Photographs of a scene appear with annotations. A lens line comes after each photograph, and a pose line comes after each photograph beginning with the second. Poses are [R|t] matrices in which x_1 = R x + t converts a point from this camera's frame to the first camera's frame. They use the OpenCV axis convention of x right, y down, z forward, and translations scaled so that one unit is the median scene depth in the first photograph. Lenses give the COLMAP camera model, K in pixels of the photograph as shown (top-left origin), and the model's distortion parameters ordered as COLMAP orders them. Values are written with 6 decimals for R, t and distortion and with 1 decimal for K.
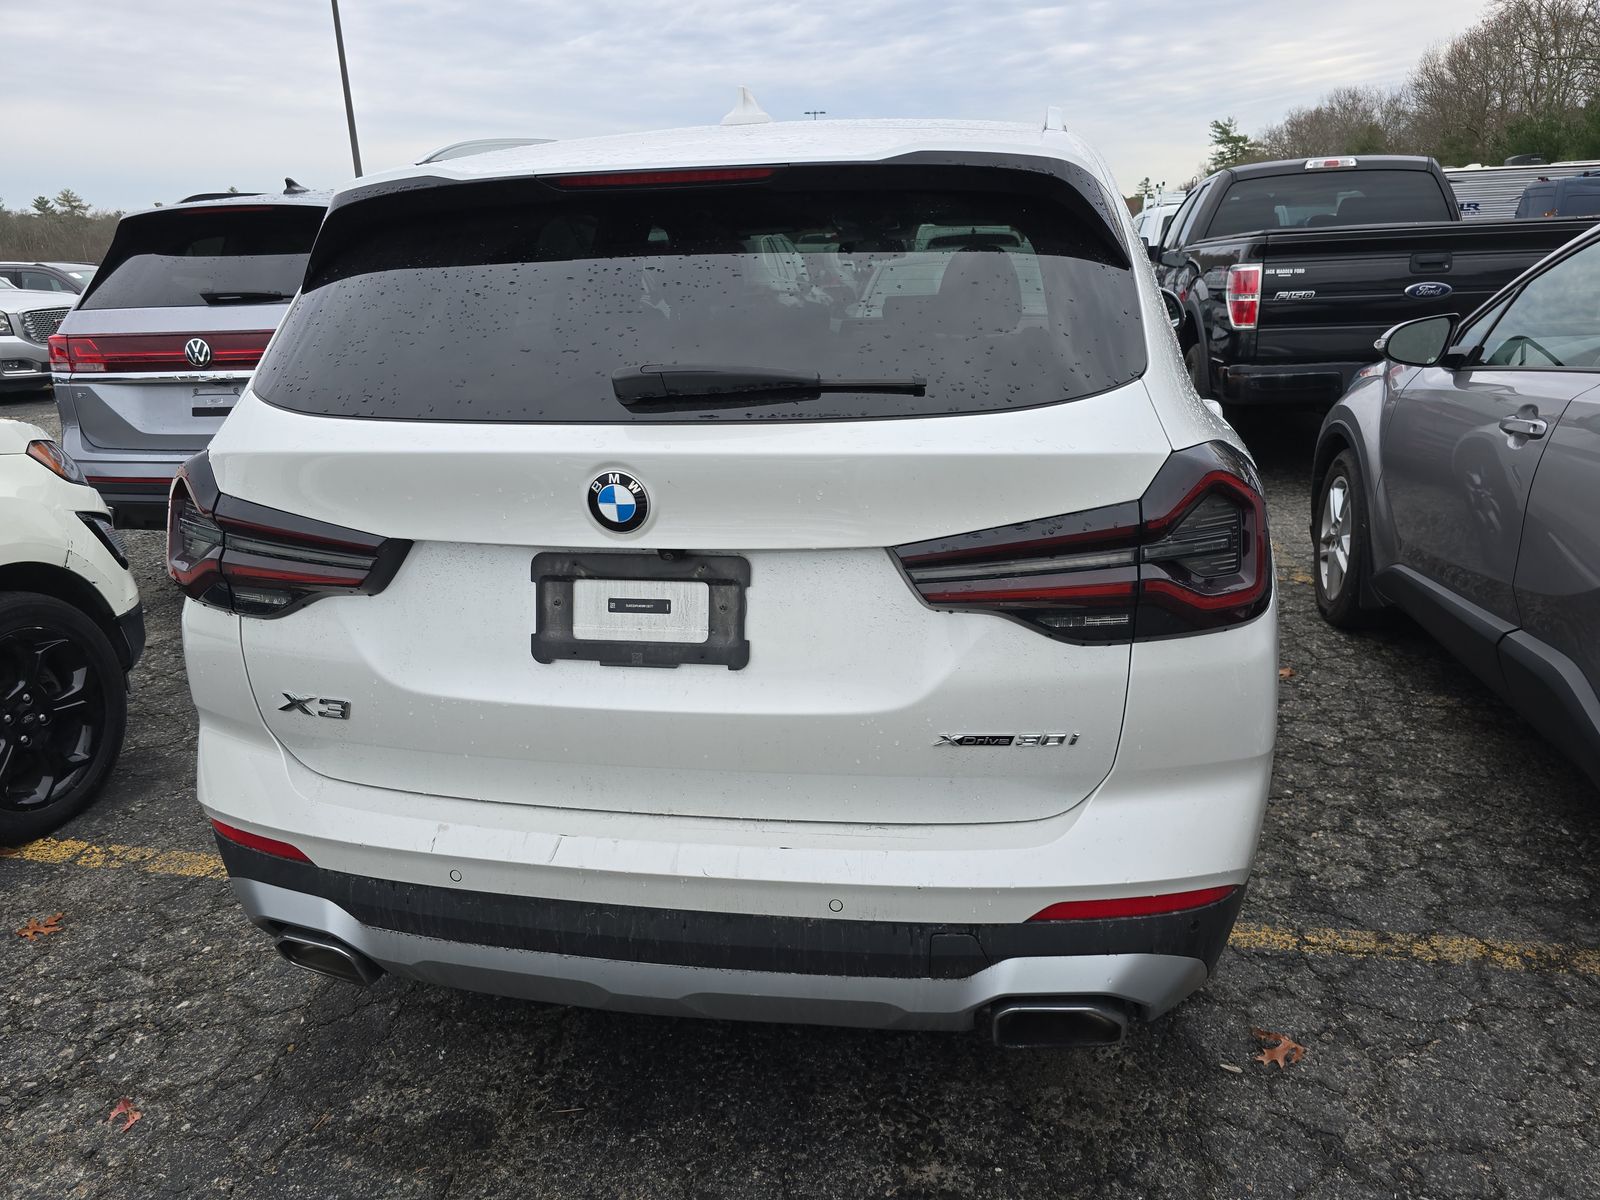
lens RADIAL K [[1110.8, 0, 799.7], [0, 1110.8, 574.3], [0, 0, 1]] dist [0.081189, -0.072576]
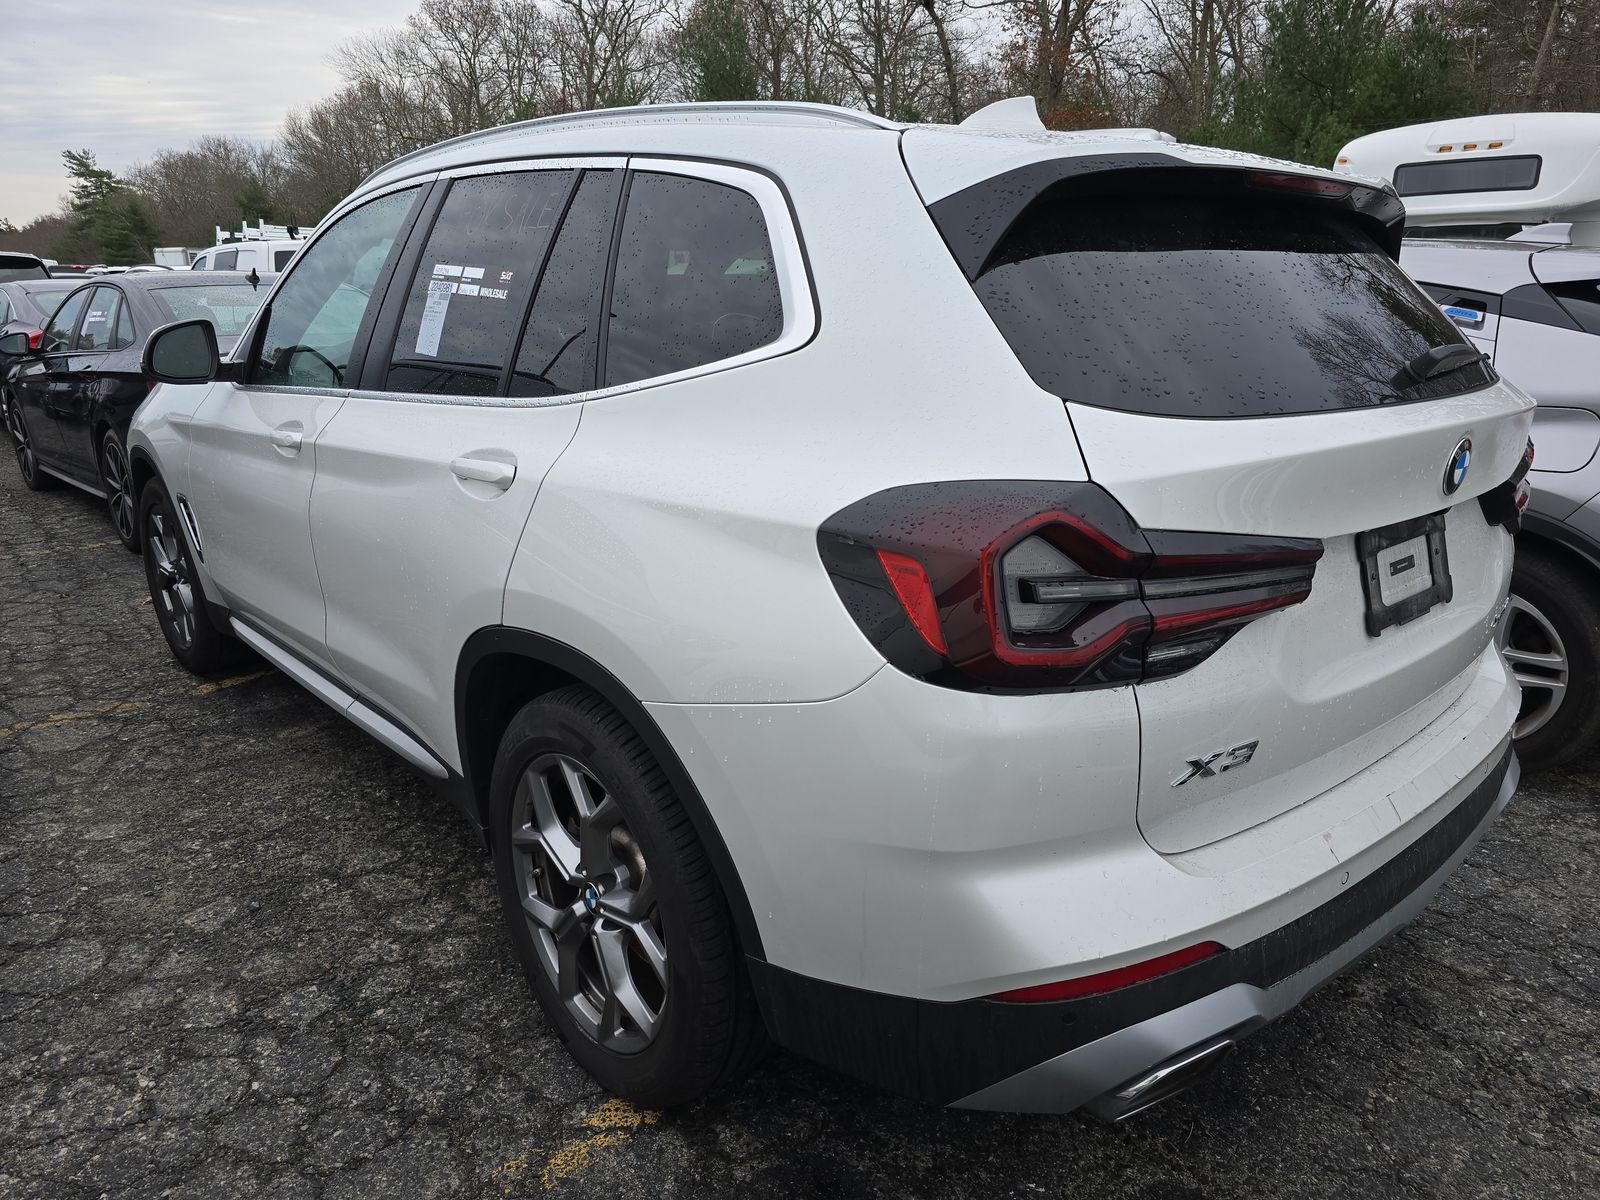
lens RADIAL K [[1110.1, 0, 800.0], [0, 1110.1, 600.0], [0, 0, 1]] dist [0.023094, 0.001263]
pose [[0.619362, -0.183580, 0.763341, -1.150026], [0.196248, 0.977614, 0.075879, -0.117336], [-0.760183, 0.102808, 0.641524, 0.641805]]
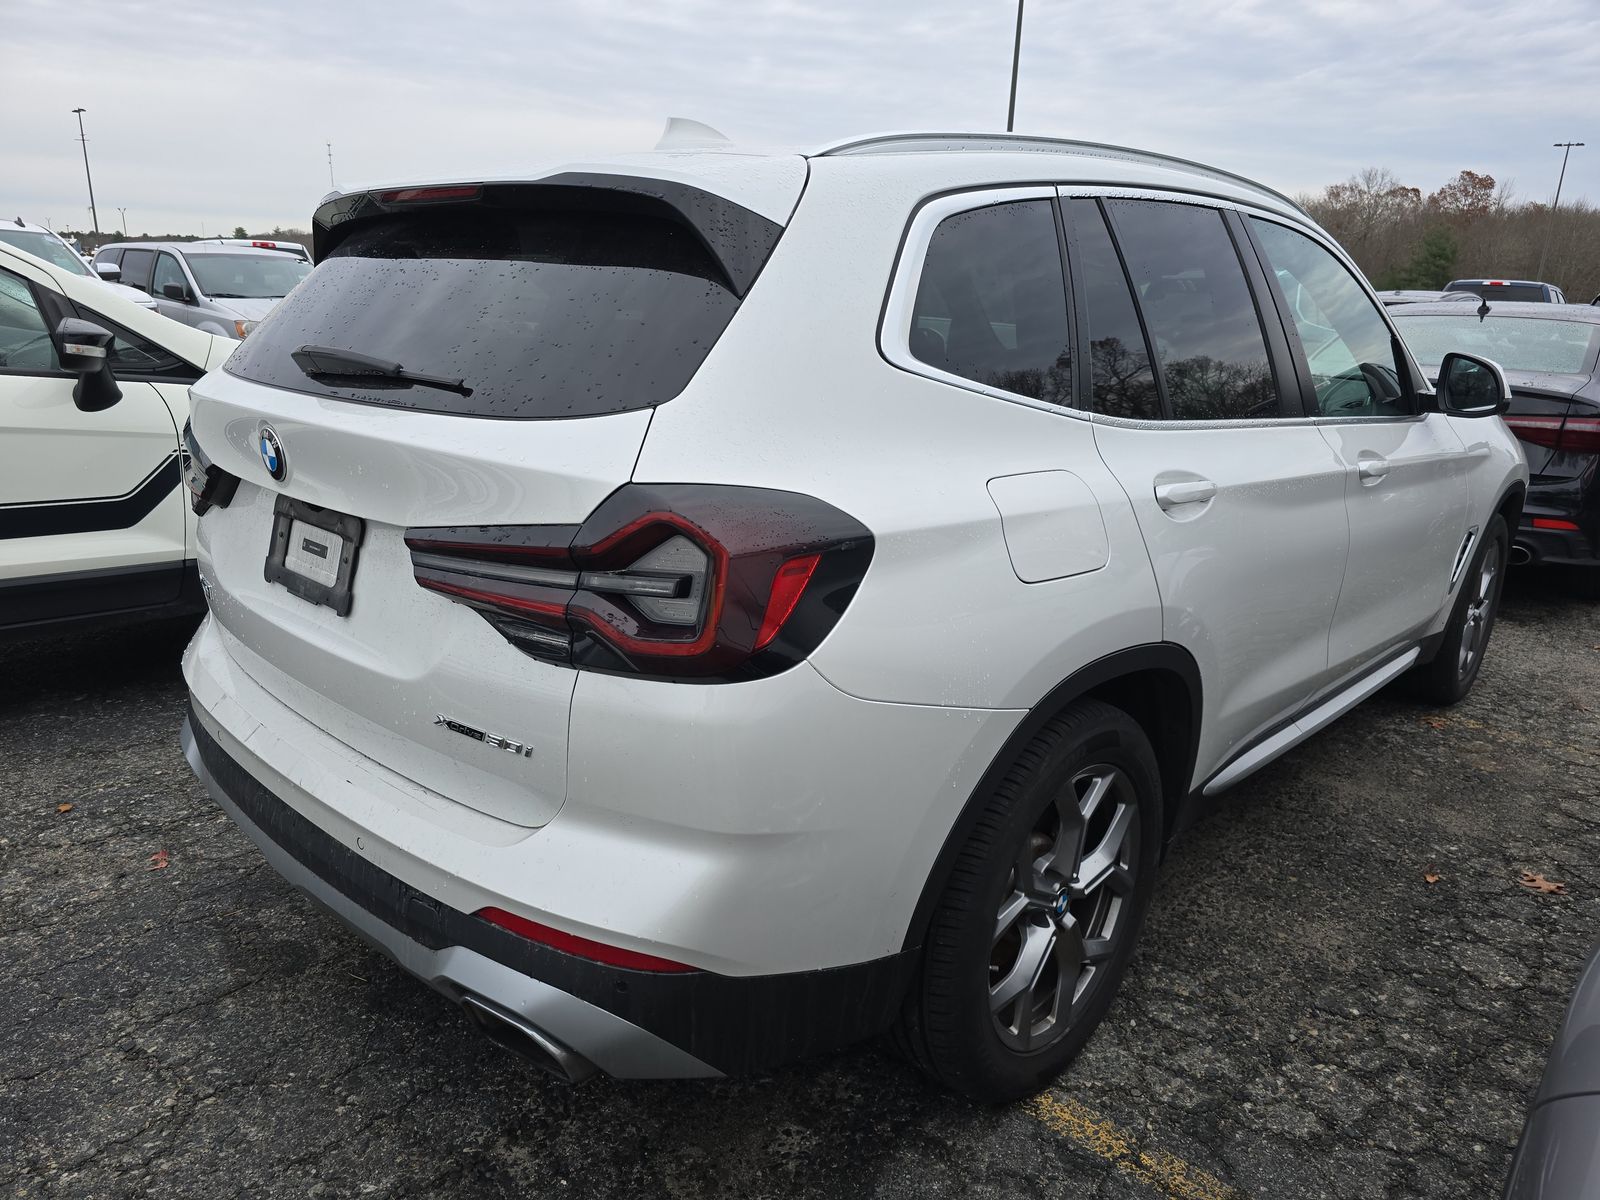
lens RADIAL K [[1110.8, 0, 799.7], [0, 1110.8, 574.3], [0, 0, 1]] dist [0.081189, -0.072576]
pose [[0.835848, 0.192017, -0.514283, 0.776973], [-0.207255, 0.977879, 0.028264, -0.072668], [0.508334, 0.082963, 0.857154, 0.206588]]
